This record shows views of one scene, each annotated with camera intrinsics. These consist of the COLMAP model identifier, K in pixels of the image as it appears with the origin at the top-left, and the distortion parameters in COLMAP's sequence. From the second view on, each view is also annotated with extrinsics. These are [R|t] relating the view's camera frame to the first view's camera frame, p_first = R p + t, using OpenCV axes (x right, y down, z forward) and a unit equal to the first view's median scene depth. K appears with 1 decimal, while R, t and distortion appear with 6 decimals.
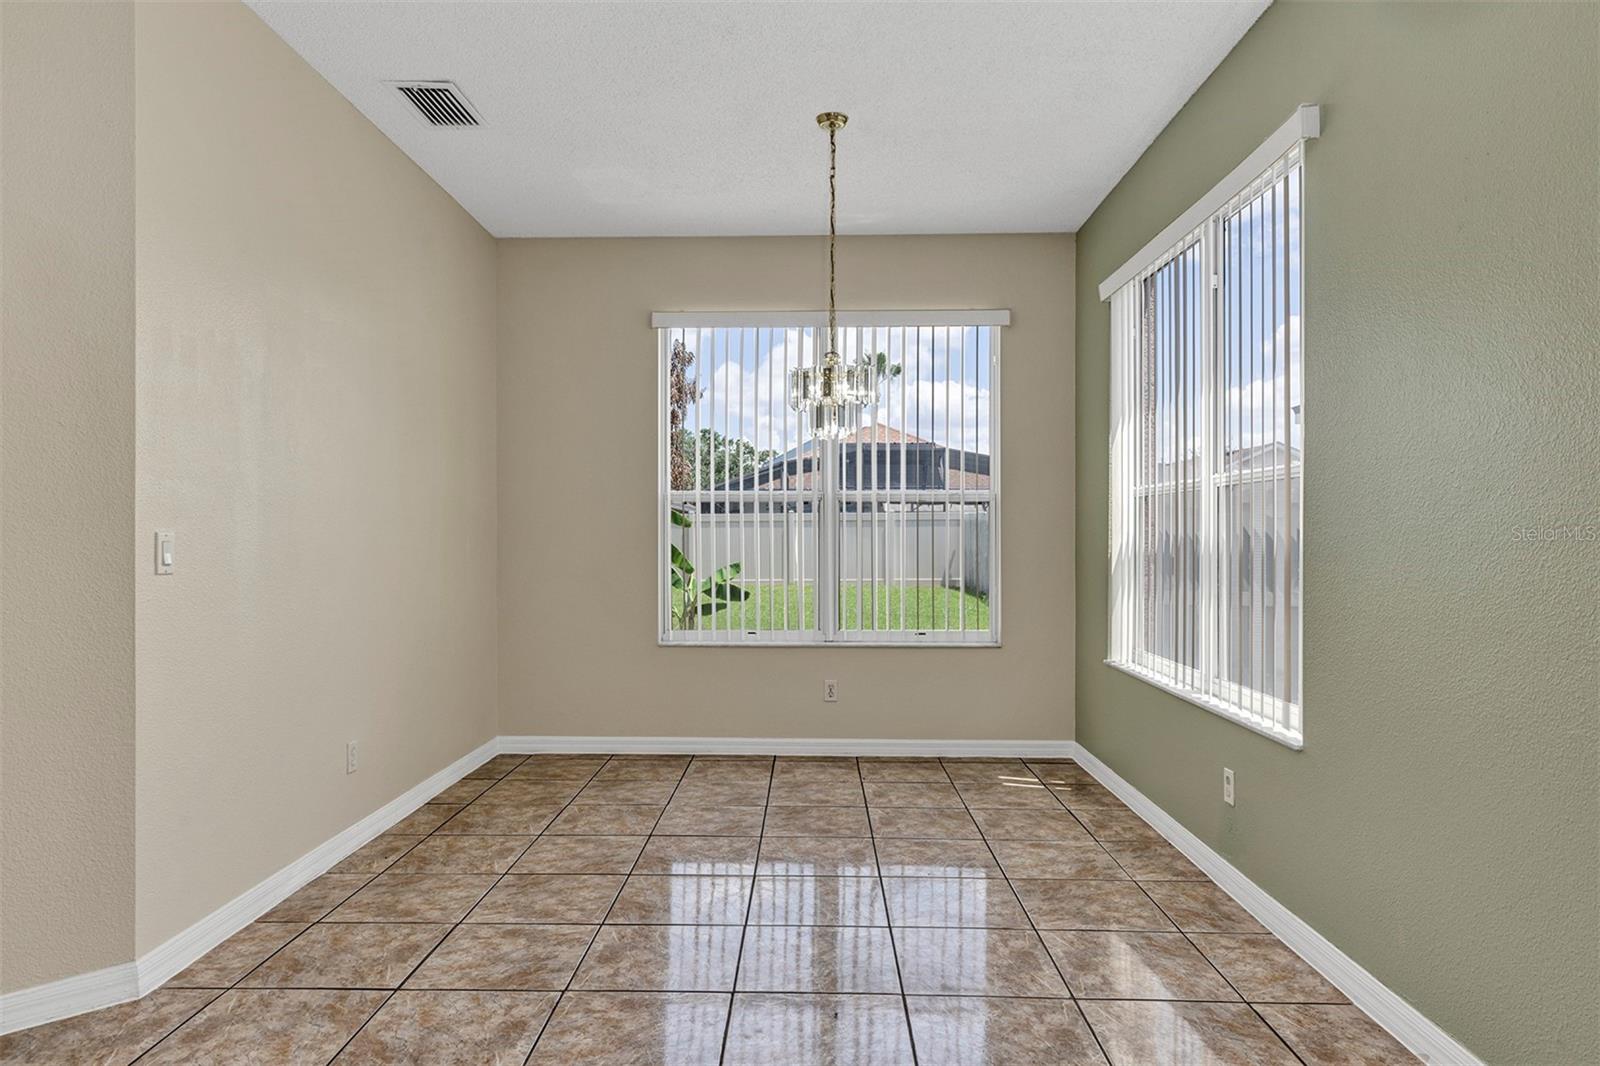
lens RADIAL K [[961.2, 0, 800.6], [0, 961.2, 542.5], [0, 0, 1]] dist [0.023540, 0.000915]
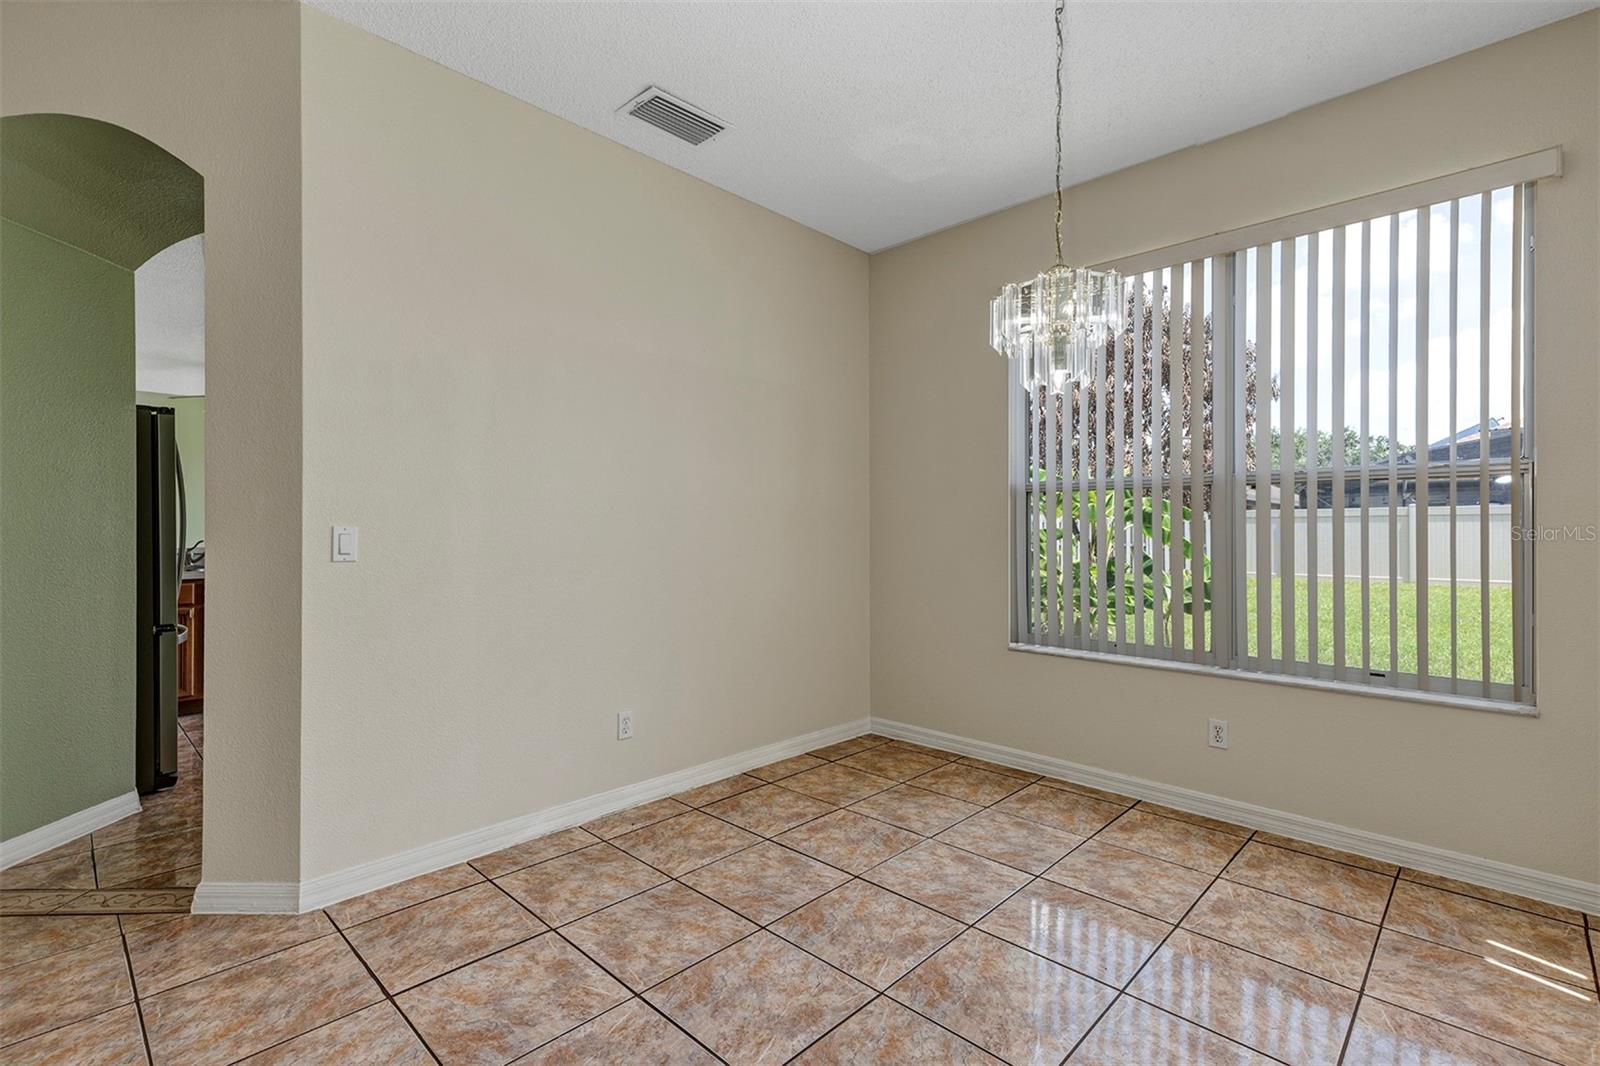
lens RADIAL K [[731.5, 0, 800.1], [0, 731.5, 527.9], [0, 0, 1]] dist [0.013134, -0.001333]
pose [[0.732770, -0.004538, -0.680461, 0.267868], [-0.002526, 0.999953, -0.009388, -0.001077], [0.680471, 0.008598, 0.732724, 0.508806]]
